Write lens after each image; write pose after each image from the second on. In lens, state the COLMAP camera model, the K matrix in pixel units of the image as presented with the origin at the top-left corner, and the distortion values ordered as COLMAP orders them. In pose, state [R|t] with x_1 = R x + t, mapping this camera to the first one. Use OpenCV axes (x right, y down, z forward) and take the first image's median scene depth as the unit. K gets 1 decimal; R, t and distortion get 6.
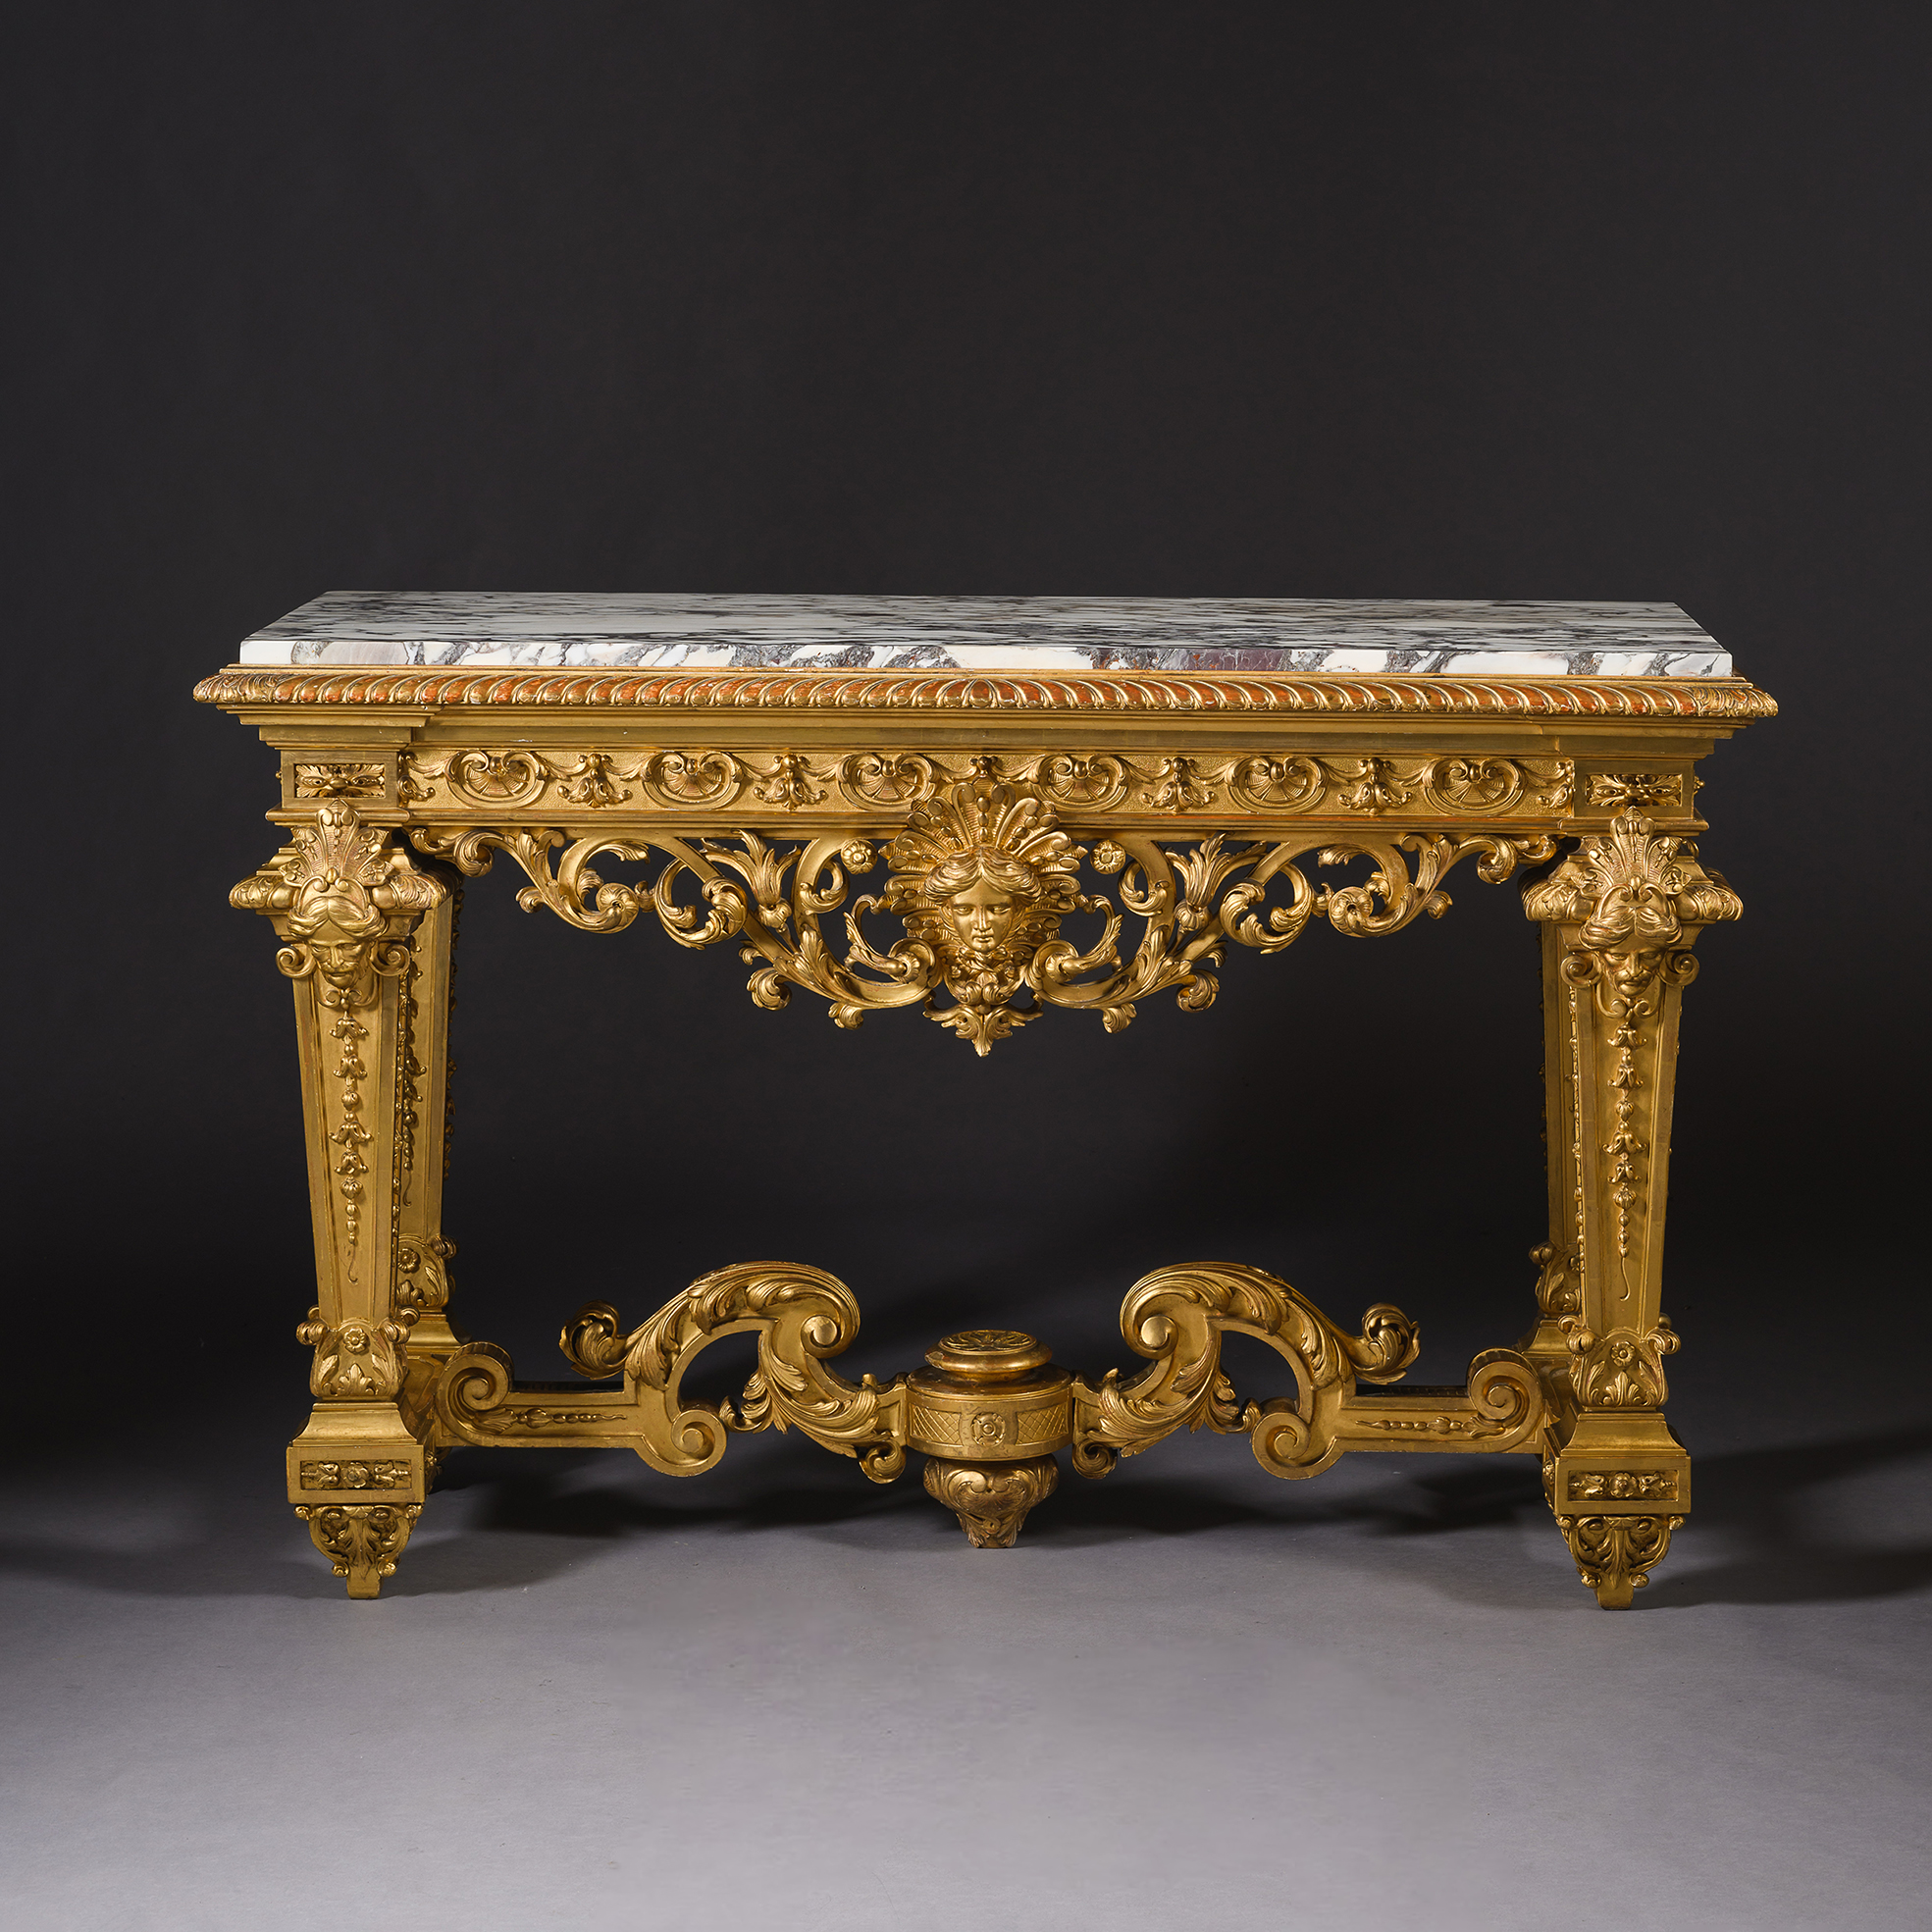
lens RADIAL K [[4726.8, 0, 964.3], [0, 4726.8, 976.6], [0, 0, 1]] dist [-0.026675, 0.000000]
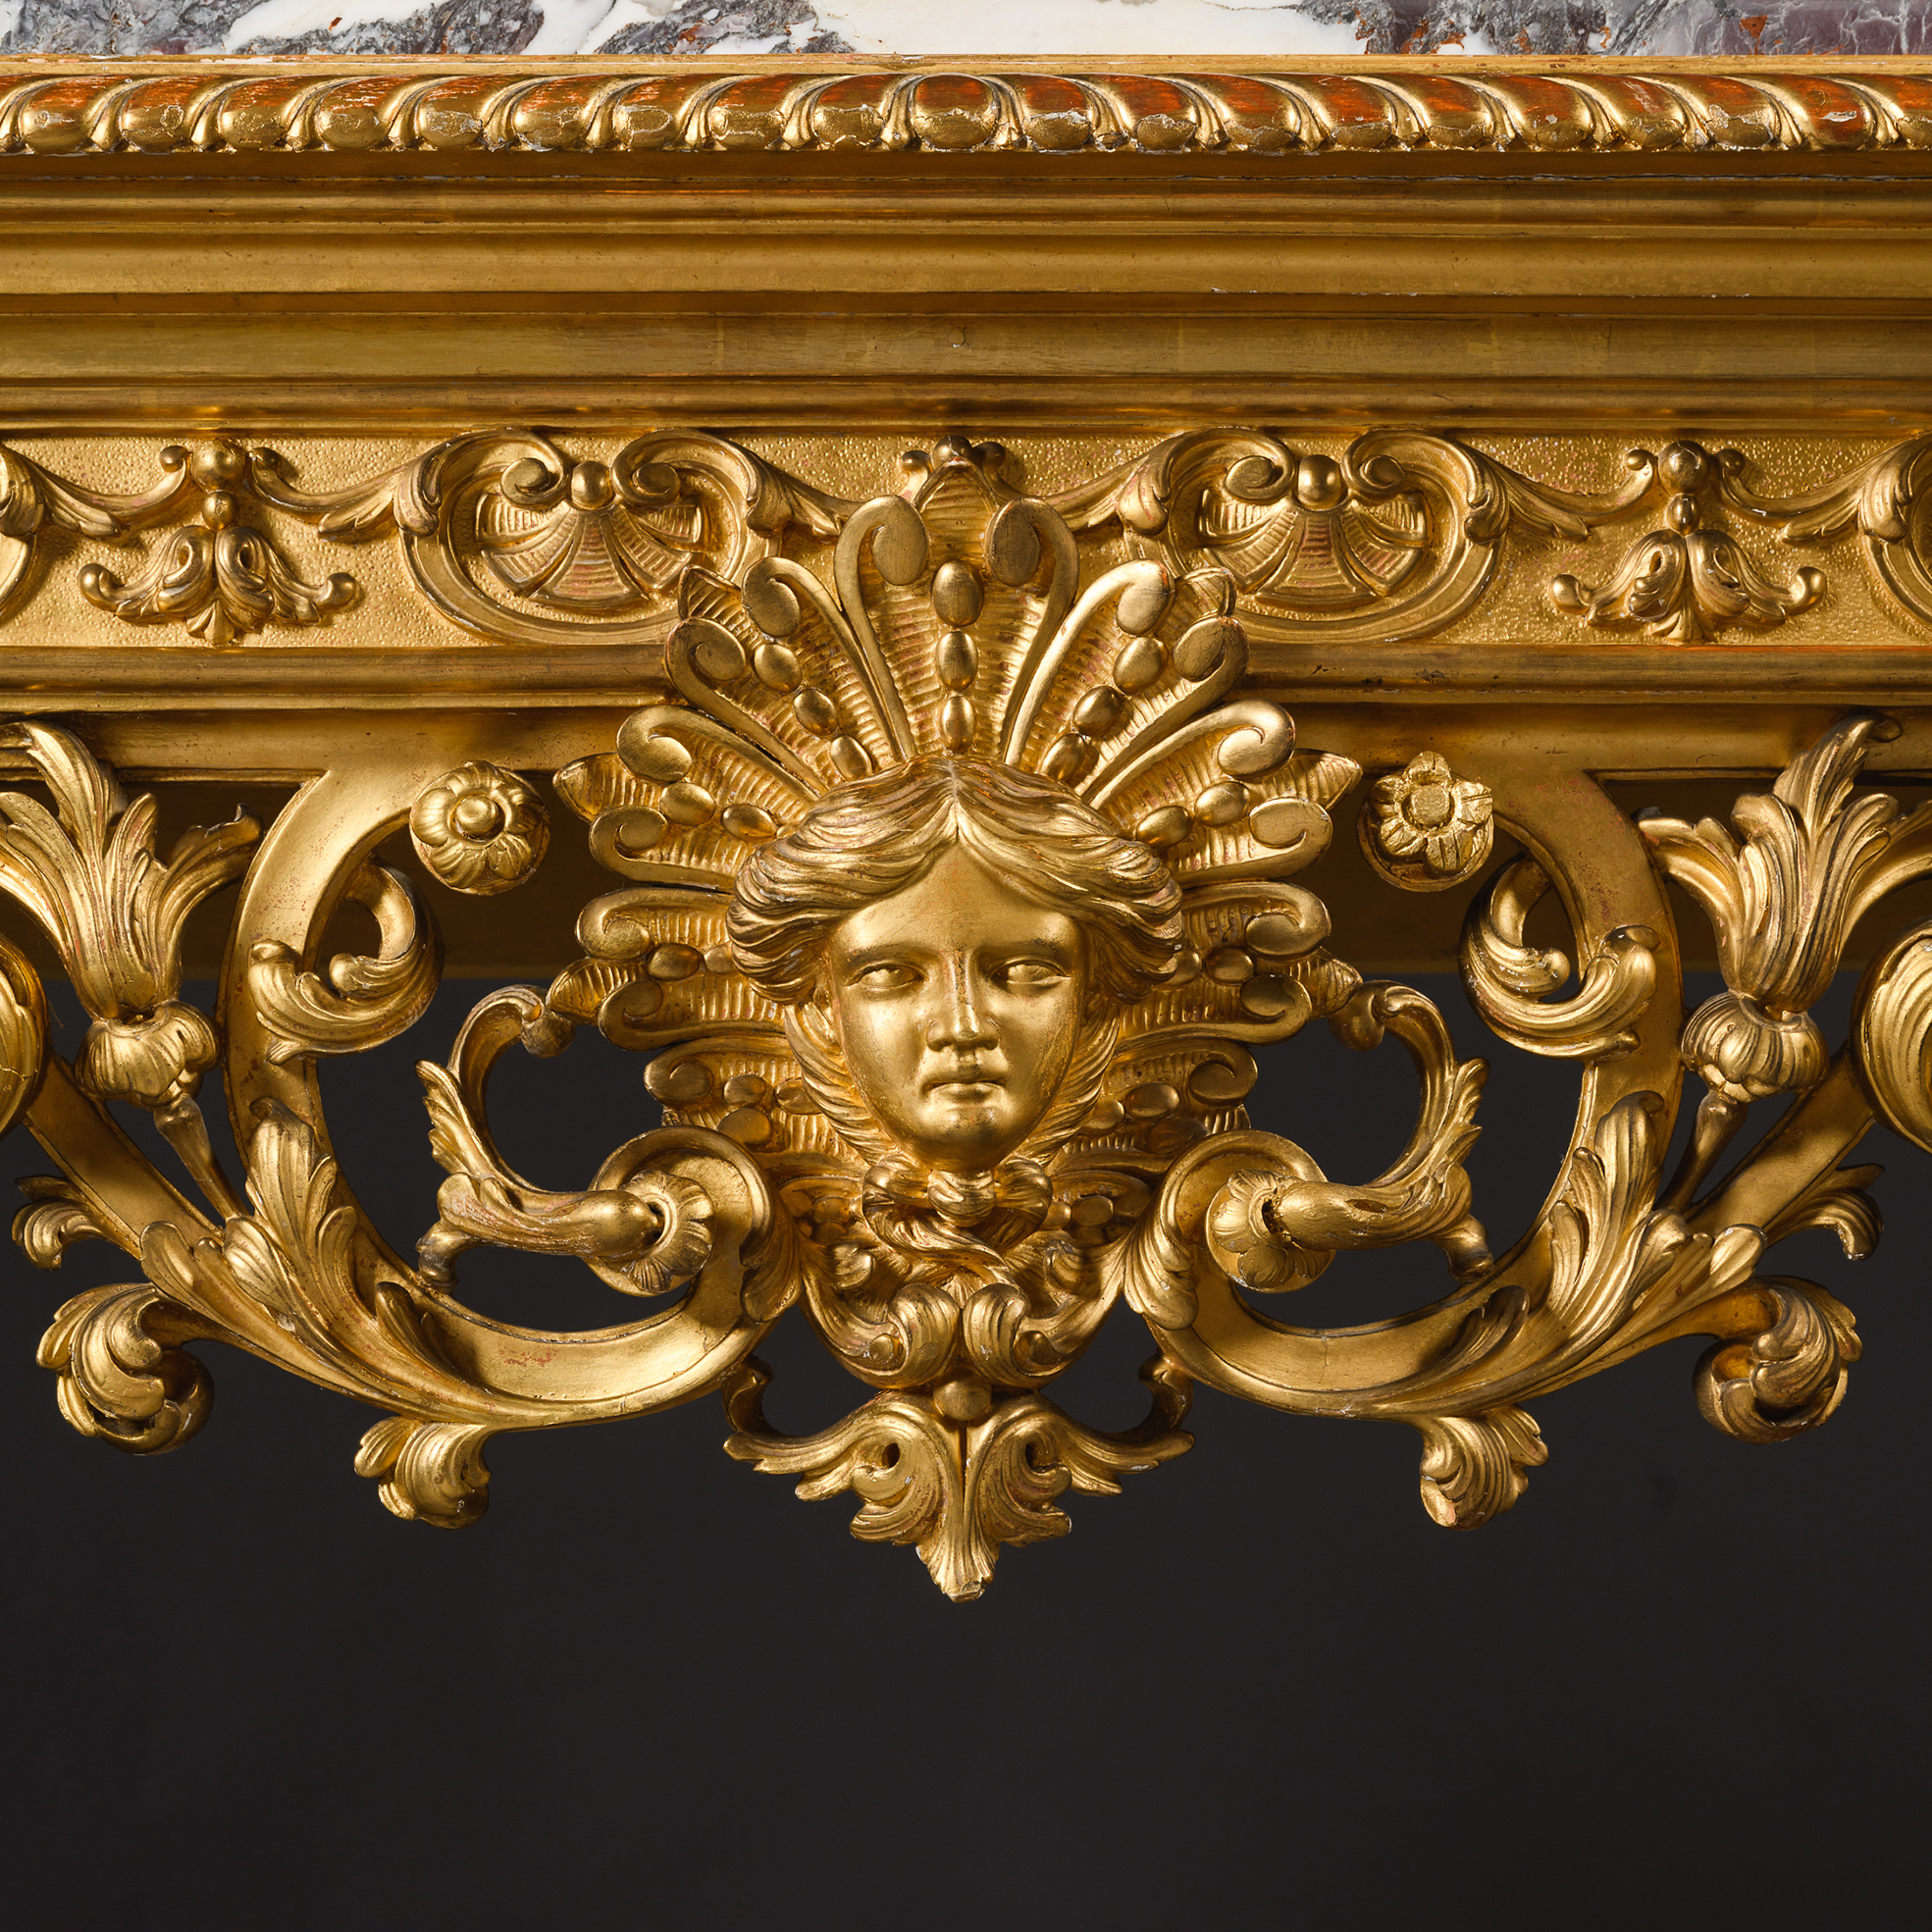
lens RADIAL K [[4669.9, 0, 894.3], [0, 4669.9, 941.8], [0, 0, 1]] dist [0.044847, 0.000000]
pose [[0.998963, 0.000797, 0.045530, -0.011071], [0.014502, 0.942218, -0.334687, 0.067382], [-0.043166, 0.335000, 0.941229, 0.757487]]
